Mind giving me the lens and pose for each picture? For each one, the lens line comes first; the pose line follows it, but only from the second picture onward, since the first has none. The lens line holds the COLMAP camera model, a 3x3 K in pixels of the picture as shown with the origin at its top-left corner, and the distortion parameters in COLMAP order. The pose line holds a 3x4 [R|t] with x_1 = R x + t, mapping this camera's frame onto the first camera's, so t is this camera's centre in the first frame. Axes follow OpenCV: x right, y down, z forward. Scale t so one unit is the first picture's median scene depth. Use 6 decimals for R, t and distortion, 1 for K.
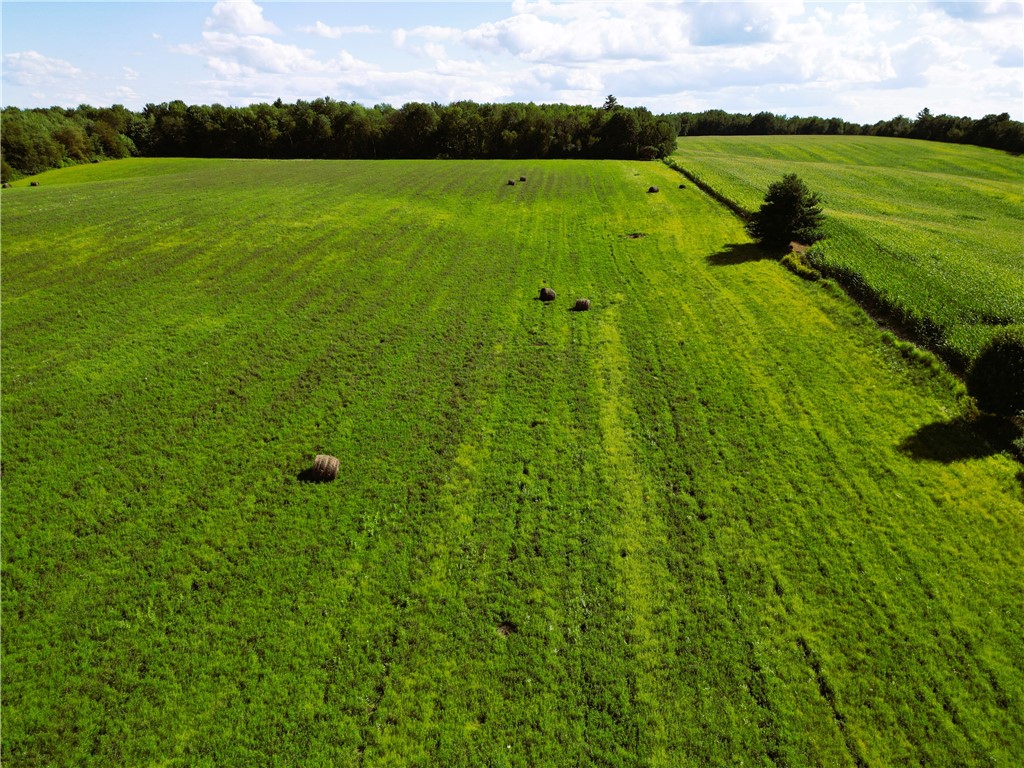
lens RADIAL K [[714.5, 0, 512.7], [0, 714.5, 385.8], [0, 0, 1]] dist [0.078461, -0.072672]
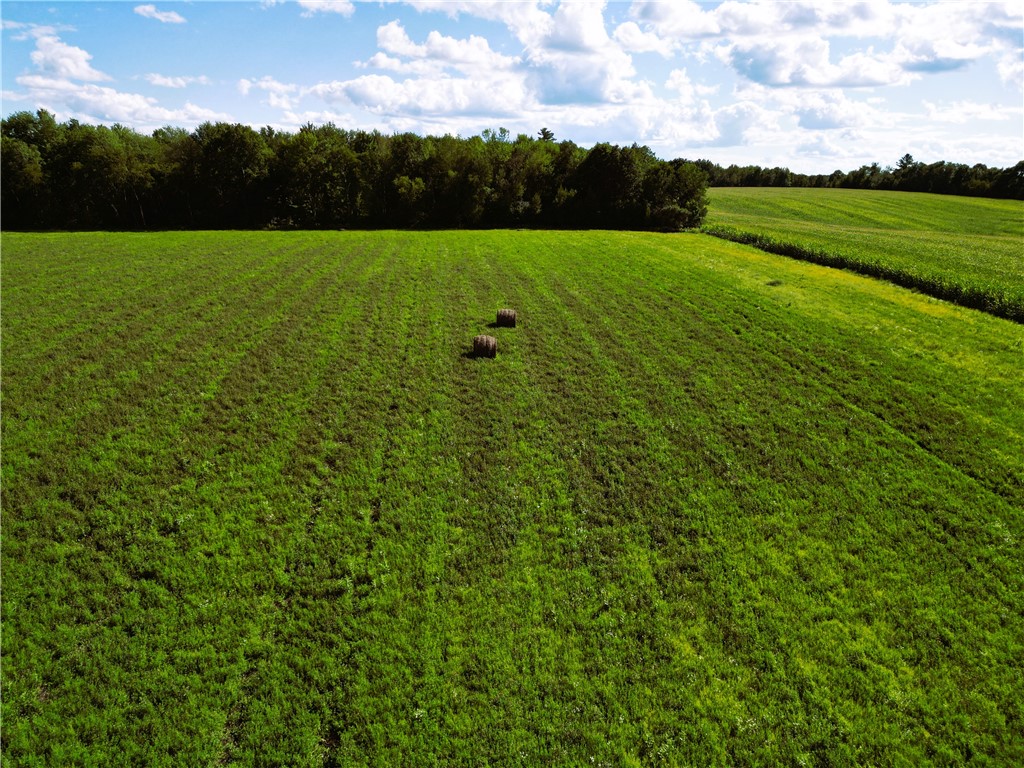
lens RADIAL K [[714.5, 0, 512.7], [0, 714.5, 385.8], [0, 0, 1]] dist [0.078461, -0.072672]
pose [[0.984740, -0.045635, 0.167943, -0.028870], [0.056302, 0.996651, -0.059311, -0.184640], [-0.164673, 0.067862, 0.984011, 0.533951]]
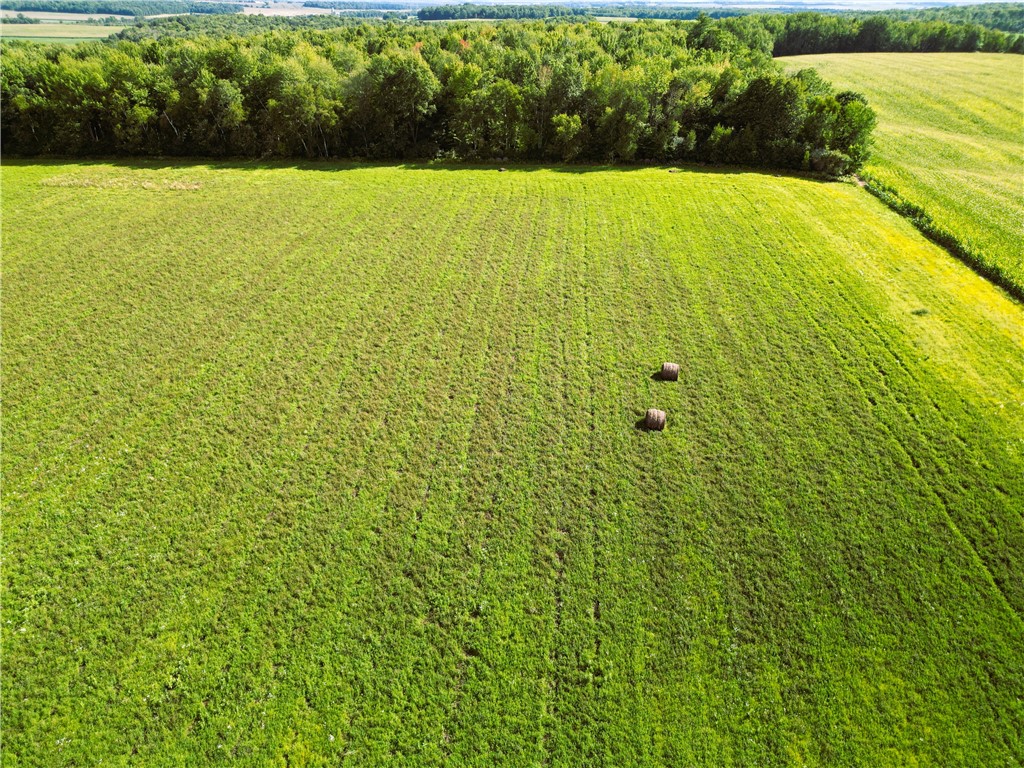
lens RADIAL K [[714.5, 0, 512.7], [0, 714.5, 385.8], [0, 0, 1]] dist [0.078461, -0.072672]
pose [[0.999982, -0.001578, 0.005829, -0.056031], [0.000689, 0.988755, 0.149540, -0.260480], [-0.005999, -0.149533, 0.988738, 0.478497]]
